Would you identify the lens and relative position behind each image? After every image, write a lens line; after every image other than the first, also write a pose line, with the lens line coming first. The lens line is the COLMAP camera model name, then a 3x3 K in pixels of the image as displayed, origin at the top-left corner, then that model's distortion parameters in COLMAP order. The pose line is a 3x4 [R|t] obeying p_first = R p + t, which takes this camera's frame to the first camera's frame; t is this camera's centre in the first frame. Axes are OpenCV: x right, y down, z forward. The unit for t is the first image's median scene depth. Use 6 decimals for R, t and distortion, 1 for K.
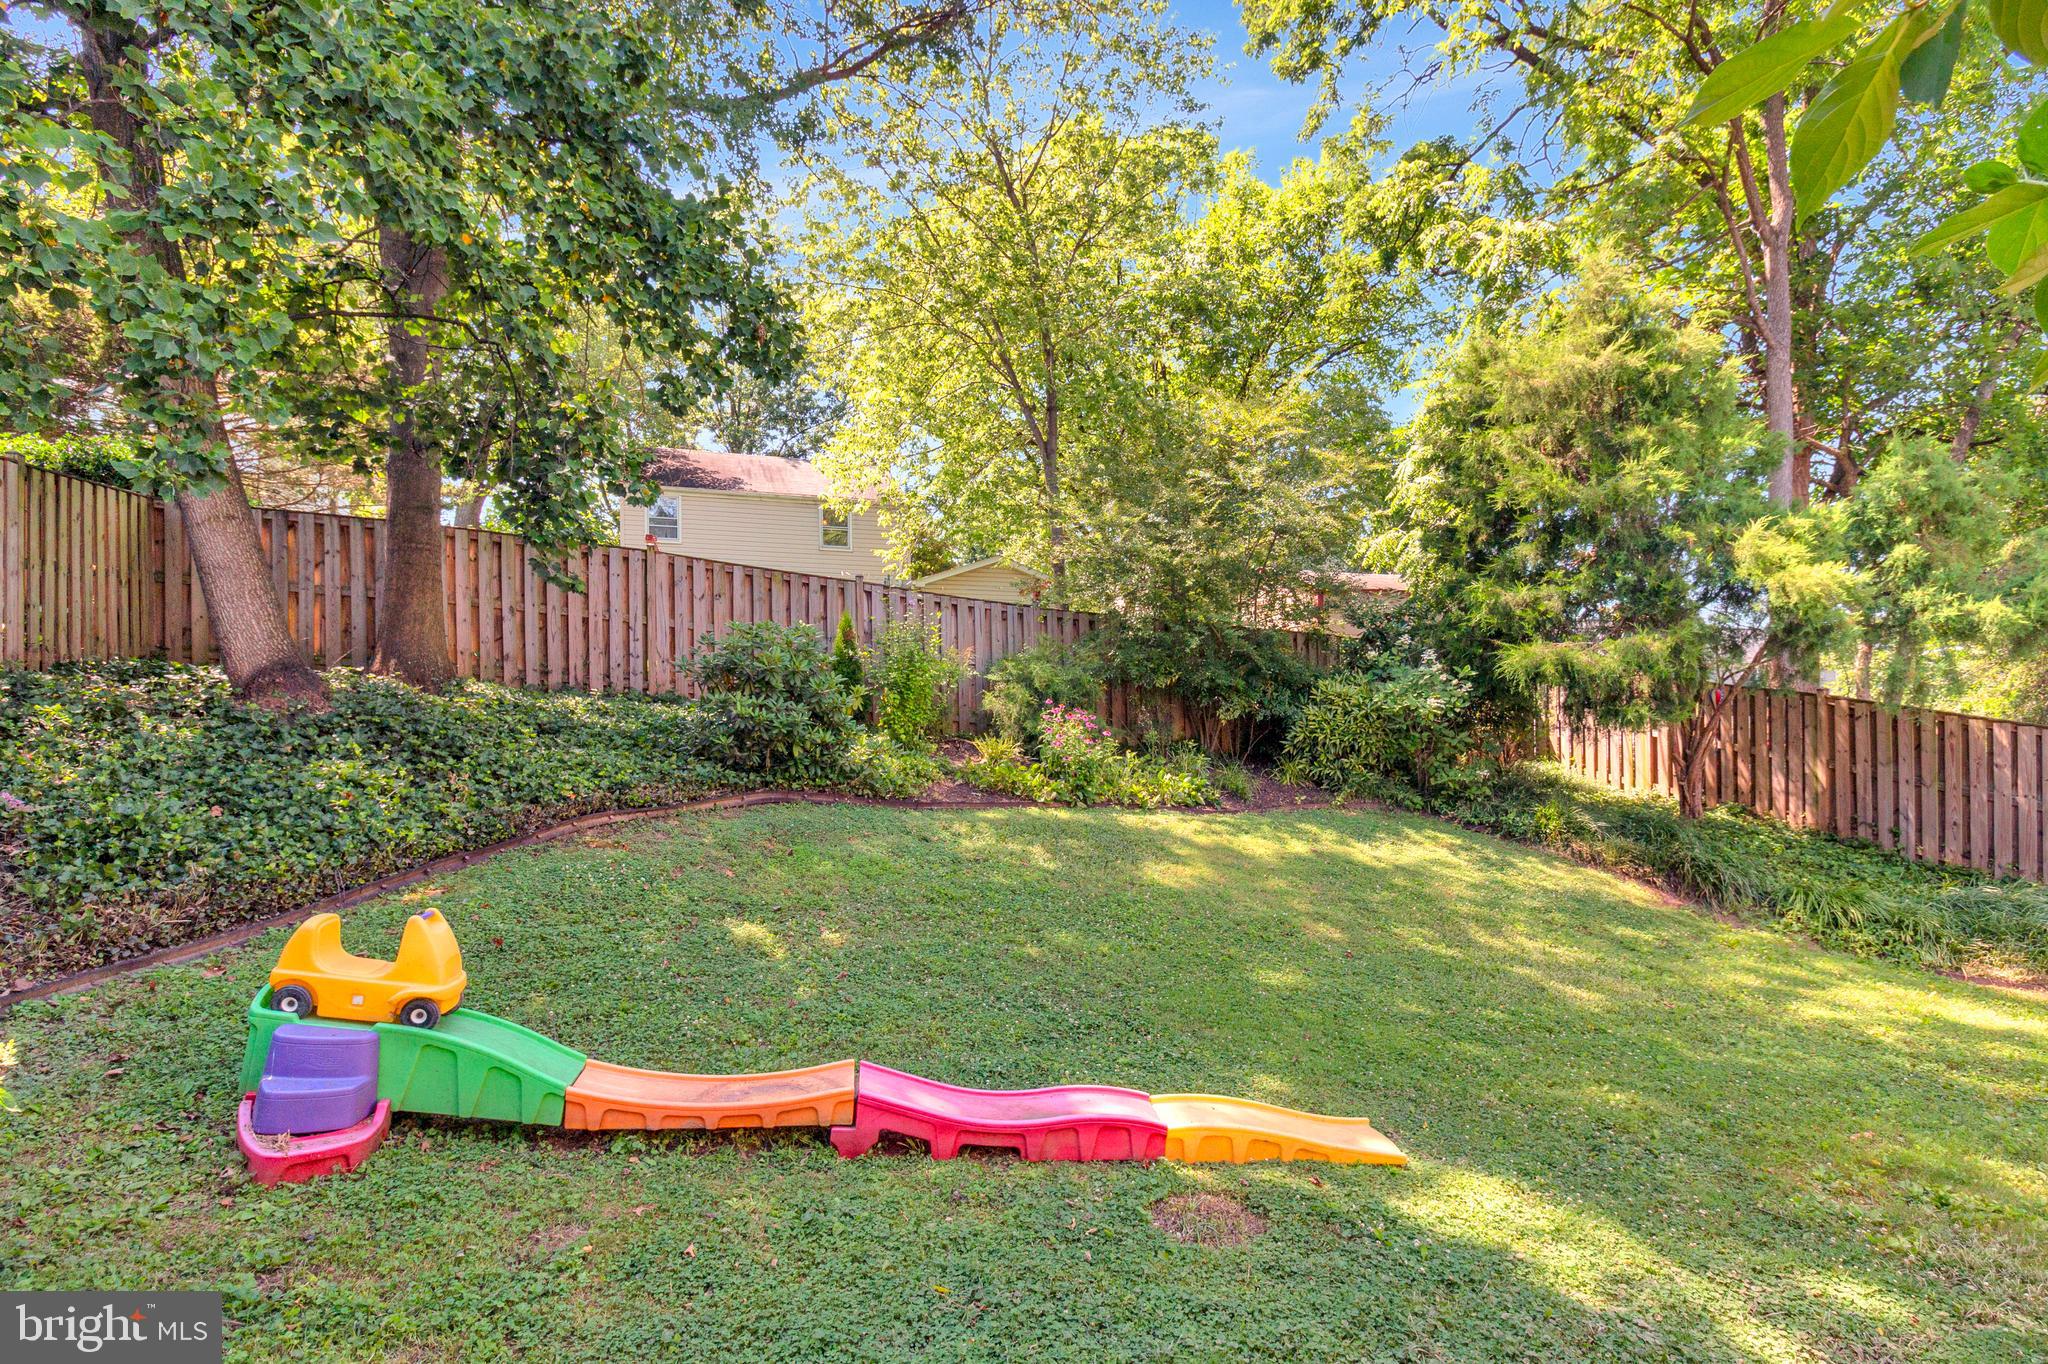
lens RADIAL K [[1015.3, 0, 1029.7], [0, 1015.3, 747.4], [0, 0, 1]] dist [0.000152, -0.000237]
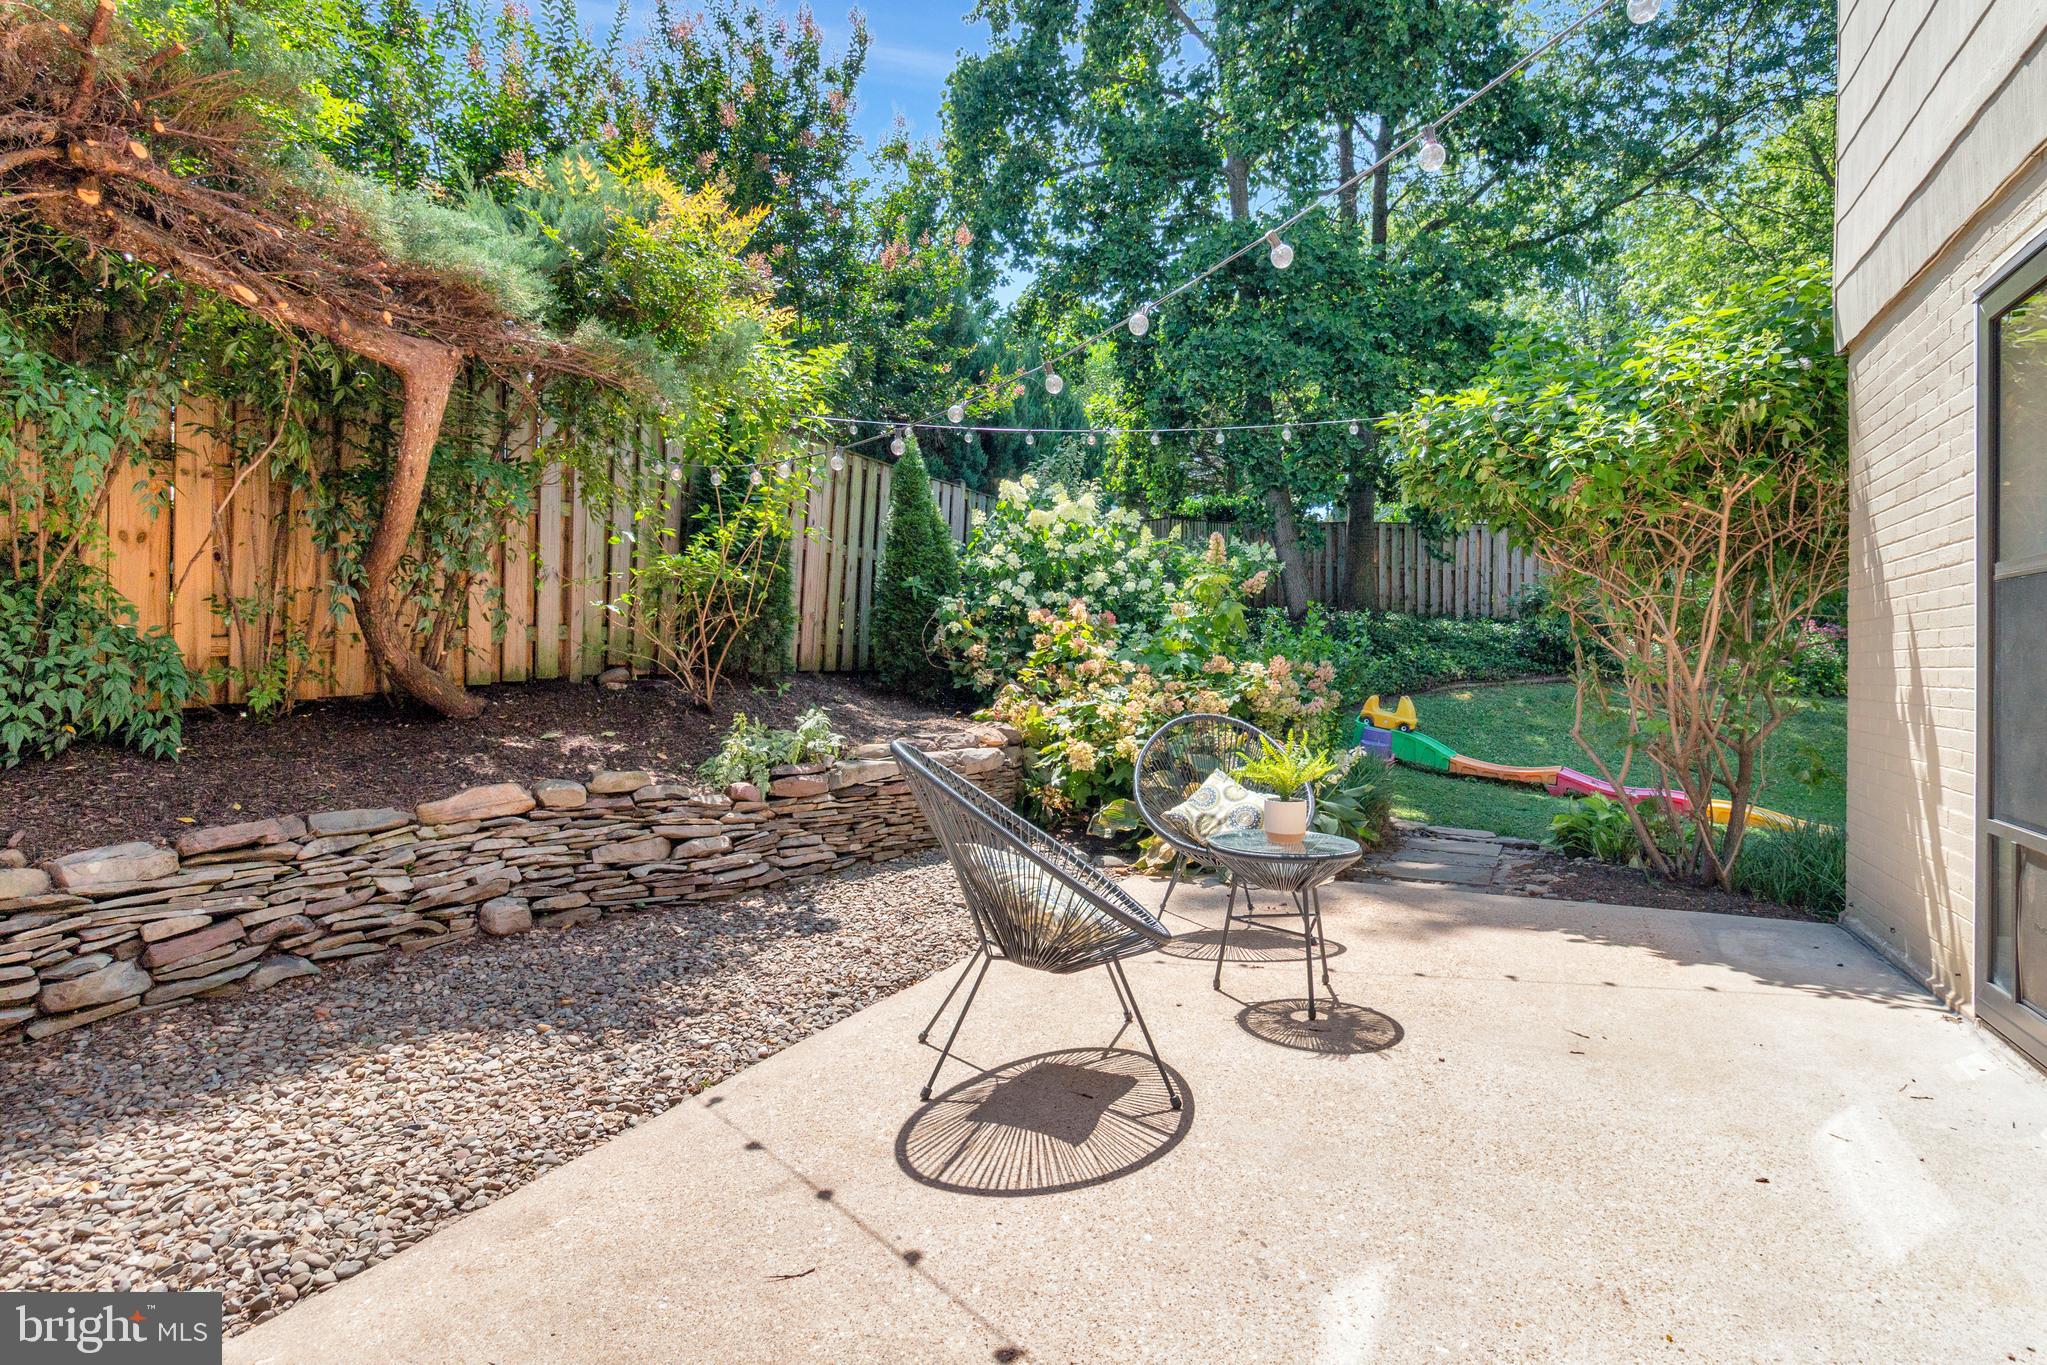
lens RADIAL K [[1014.7, 0, 1037.8], [0, 1014.7, 673.6], [0, 0, 1]] dist [-0.002731, -0.001982]
pose [[0.702445, 0.021074, -0.711426, 0.265476], [-0.014763, 0.999778, 0.015039, 0.022040], [0.711585, -0.000061, 0.702600, -0.643385]]
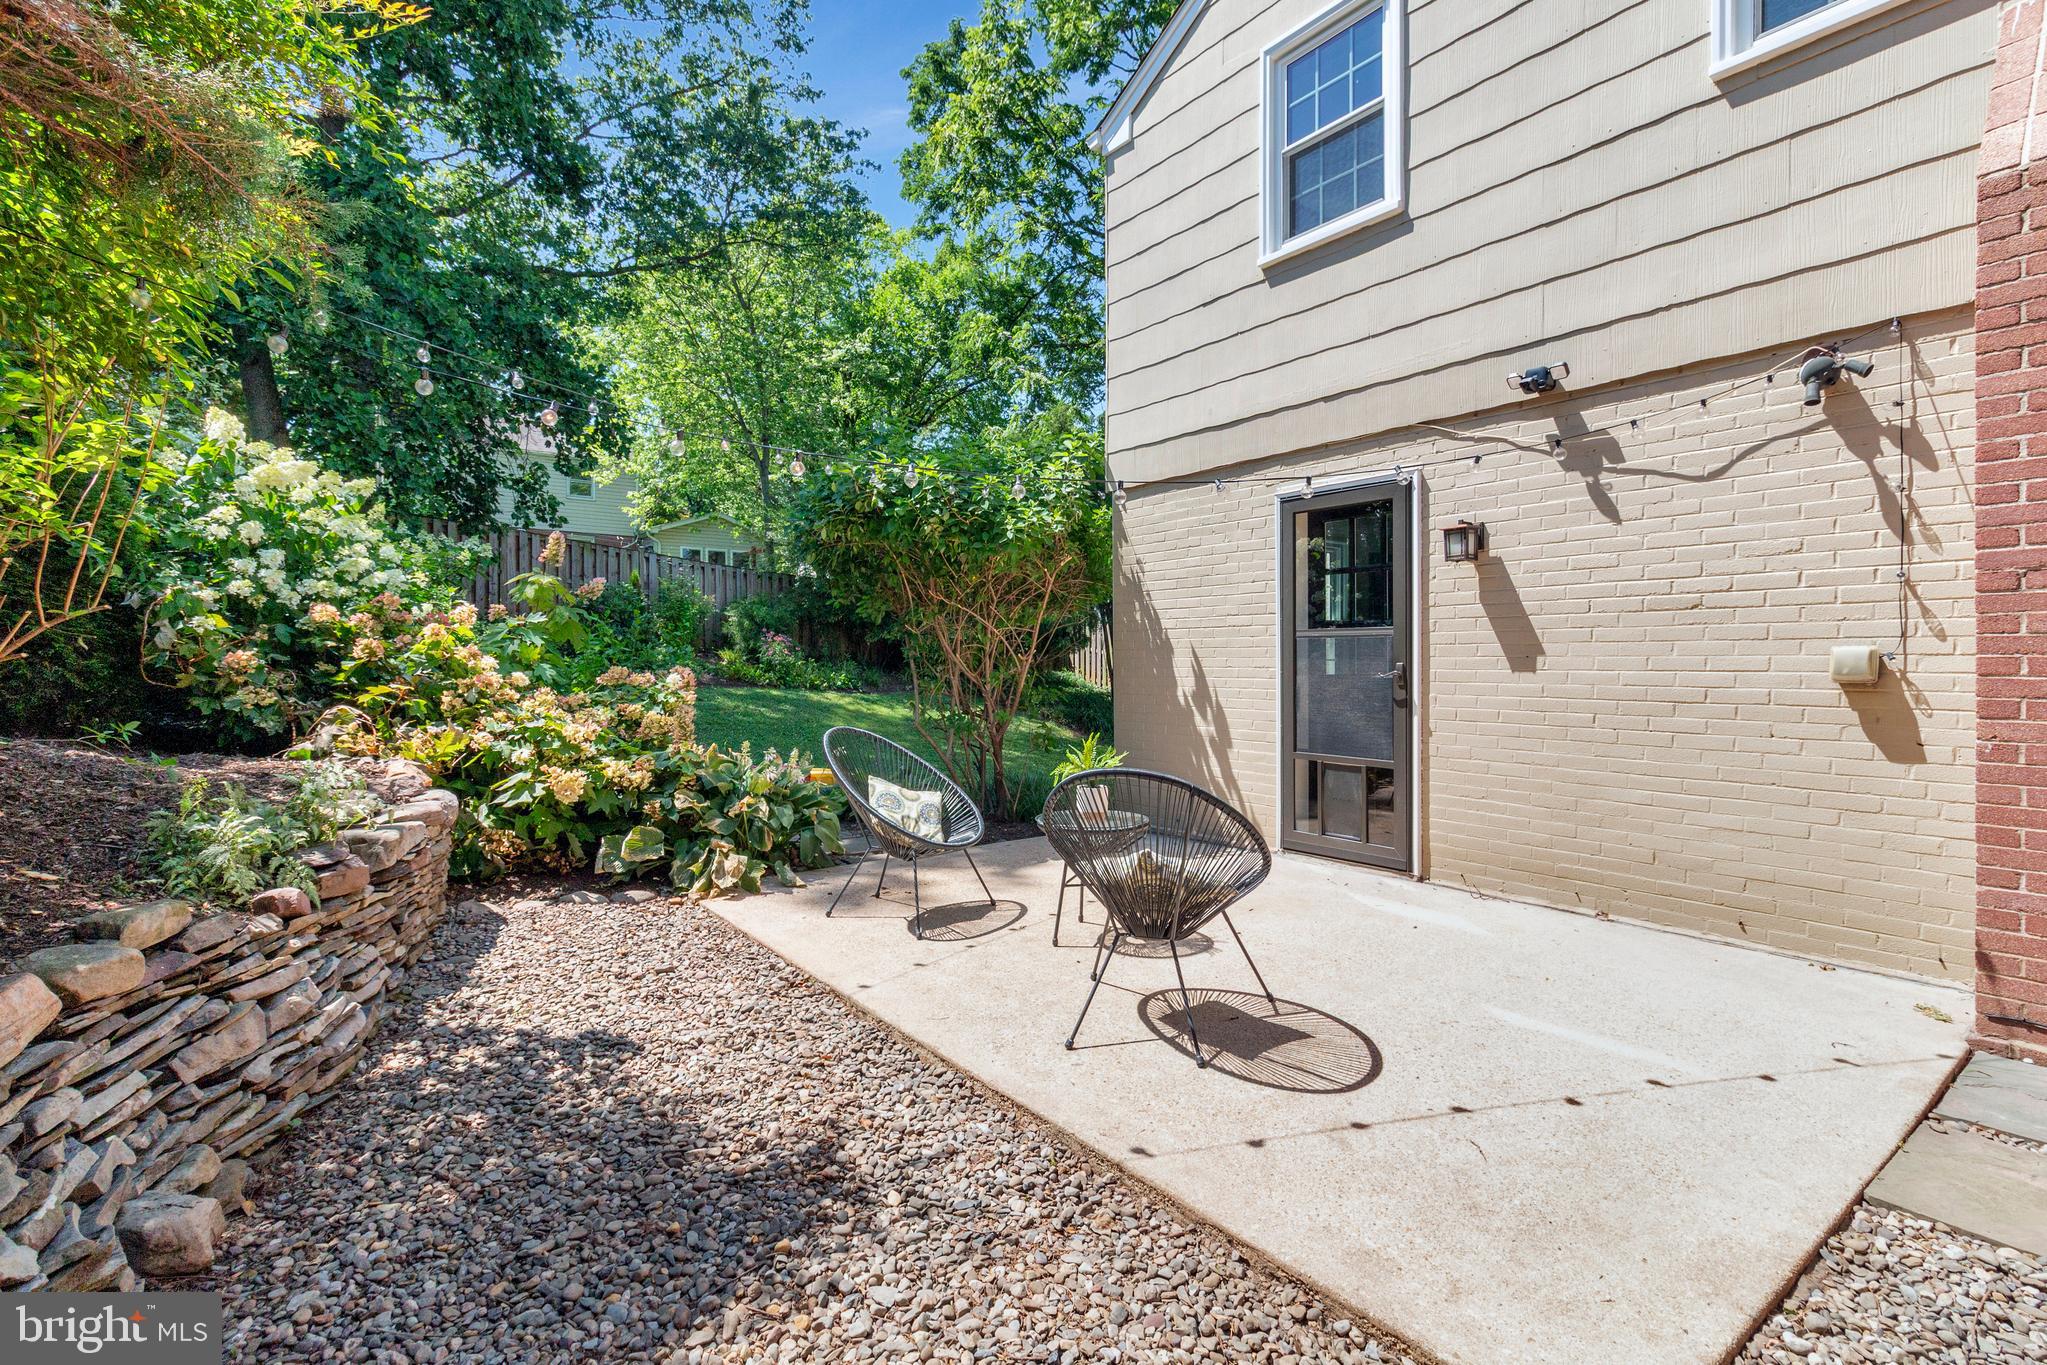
lens RADIAL K [[943.0, 0, 1025.9], [0, 943.0, 665.4], [0, 0, 1]] dist [0.002628, 0.000520]
pose [[0.953311, 0.013841, 0.301672, -0.045555], [-0.013345, 0.999904, -0.003705, 0.017138], [-0.301695, -0.000494, 0.953404, -0.727447]]
